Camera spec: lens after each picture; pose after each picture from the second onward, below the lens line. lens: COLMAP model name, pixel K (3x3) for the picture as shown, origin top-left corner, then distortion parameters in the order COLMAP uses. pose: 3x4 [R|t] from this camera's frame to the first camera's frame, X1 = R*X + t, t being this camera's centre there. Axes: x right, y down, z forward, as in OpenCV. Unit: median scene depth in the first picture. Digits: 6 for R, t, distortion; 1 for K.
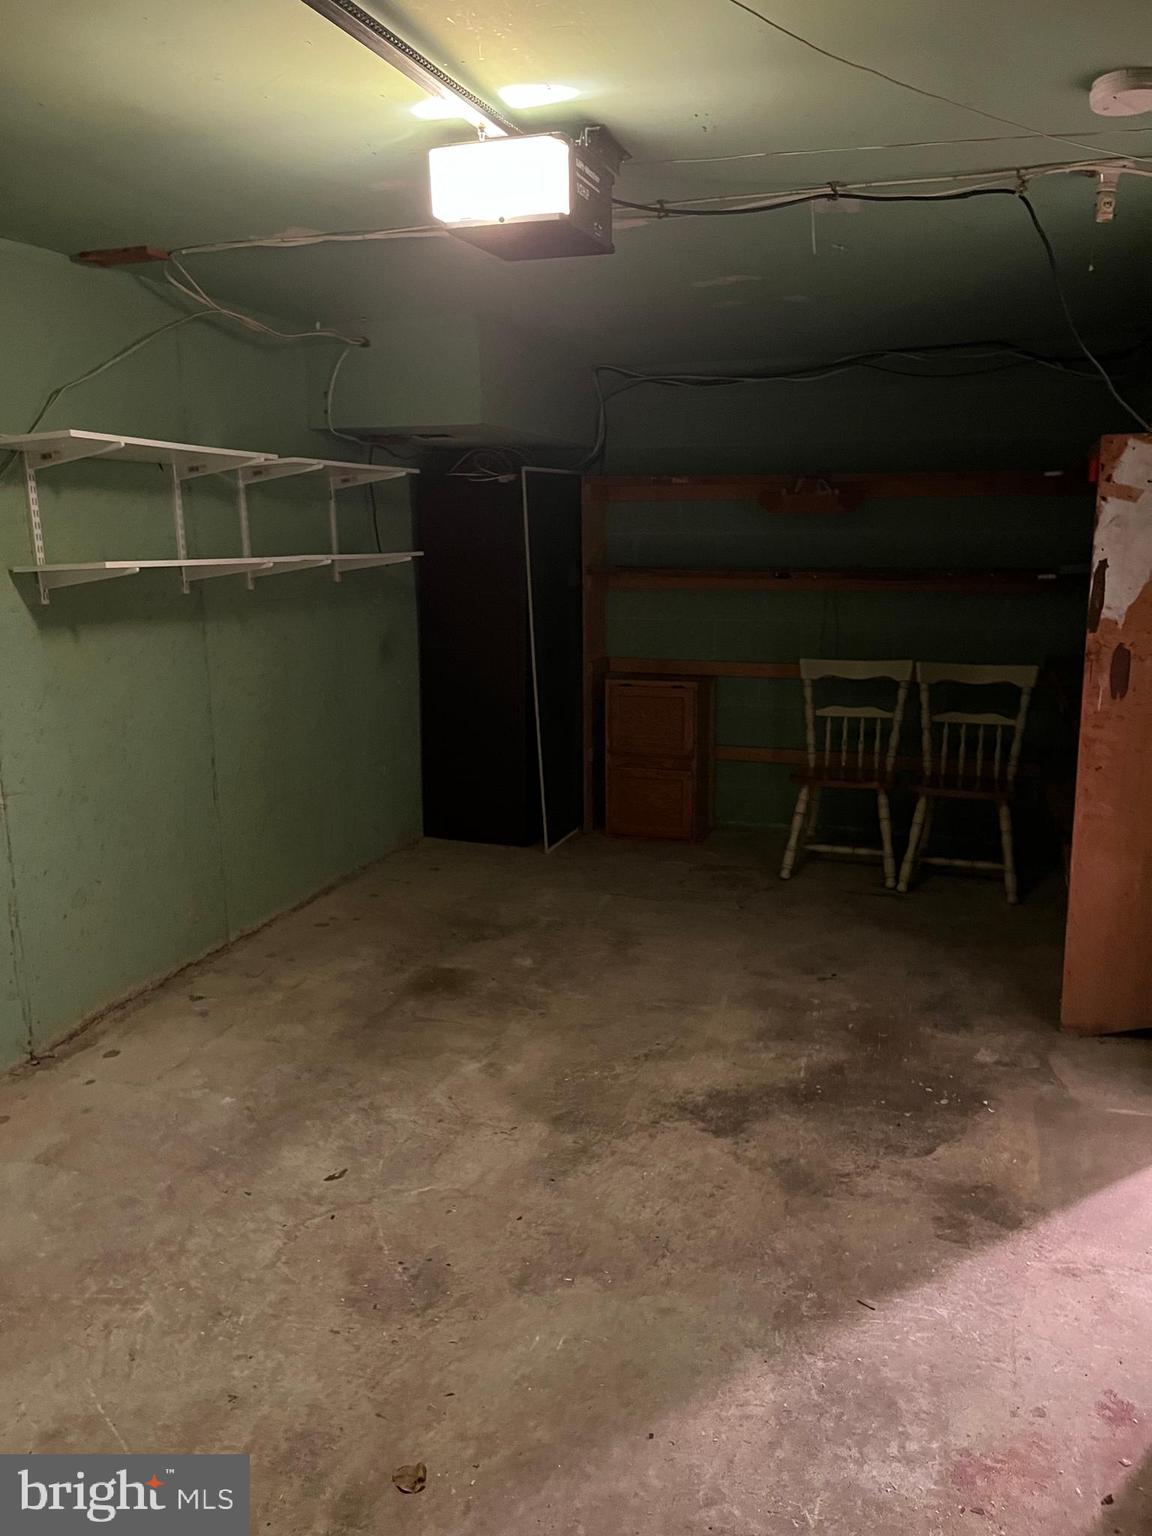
lens RADIAL K [[1170.9, 0, 582.6], [0, 1170.9, 777.4], [0, 0, 1]] dist [0.061729, -0.090559]
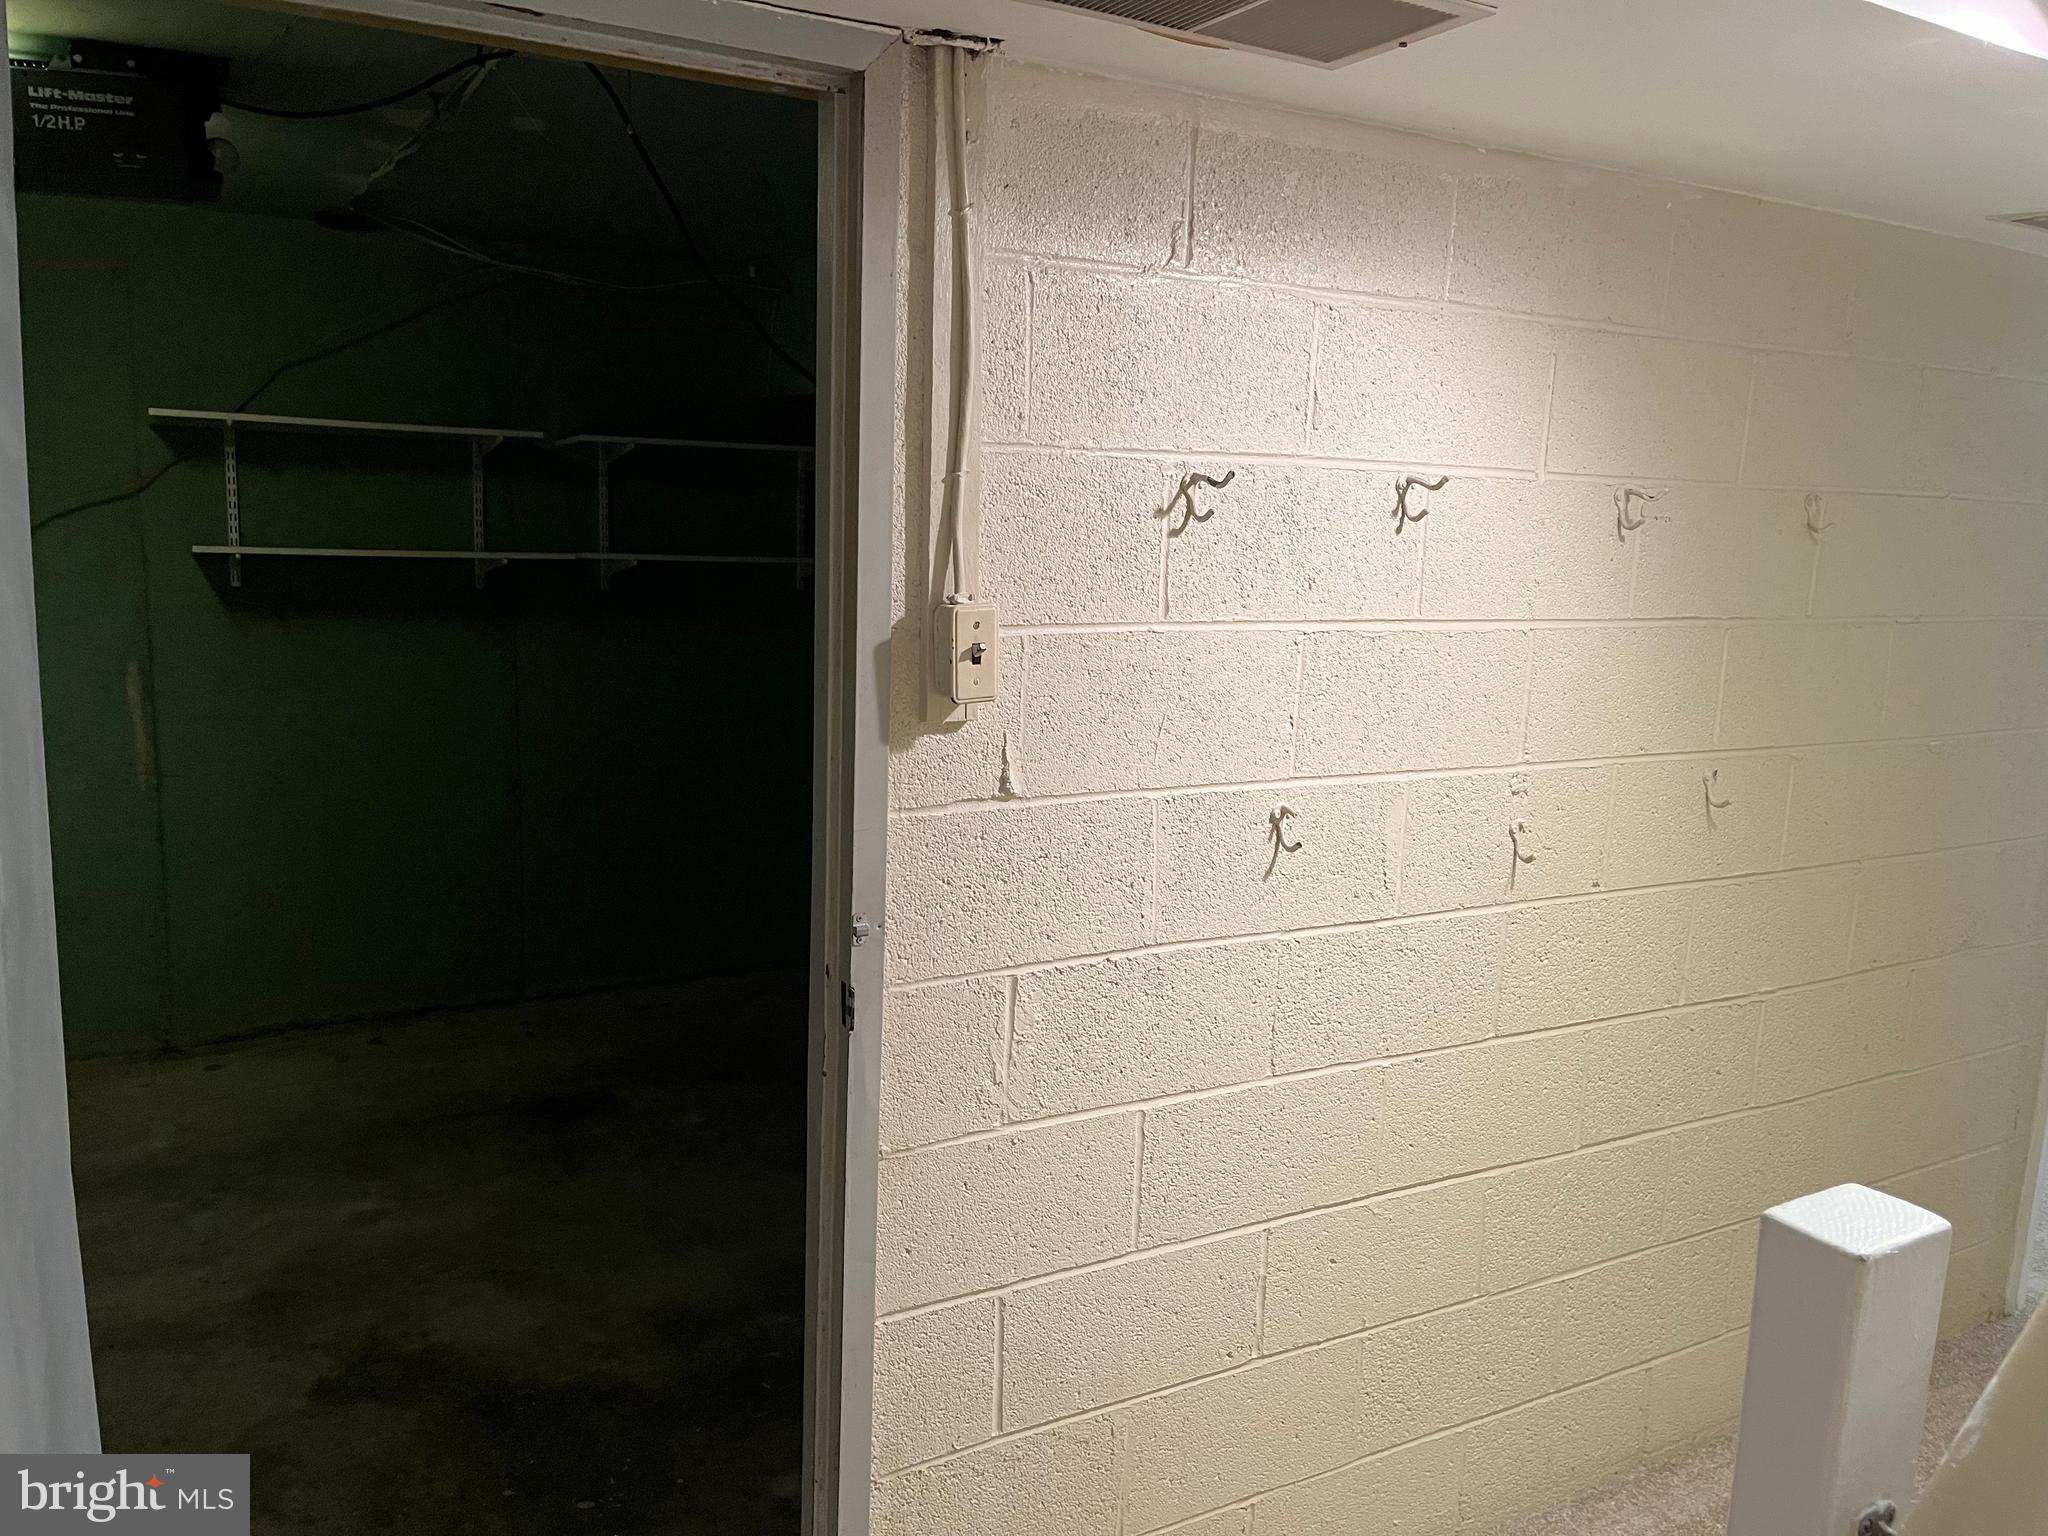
lens RADIAL K [[1561.2, 0, 1025.7], [0, 1561.2, 758.2], [0, 0, 1]] dist [0.061729, -0.090559]
pose [[0.735991, 0.139861, -0.662386, 0.884610], [-0.174413, 0.984572, 0.014095, -0.138527], [0.654138, 0.105155, 0.749030, 0.473402]]
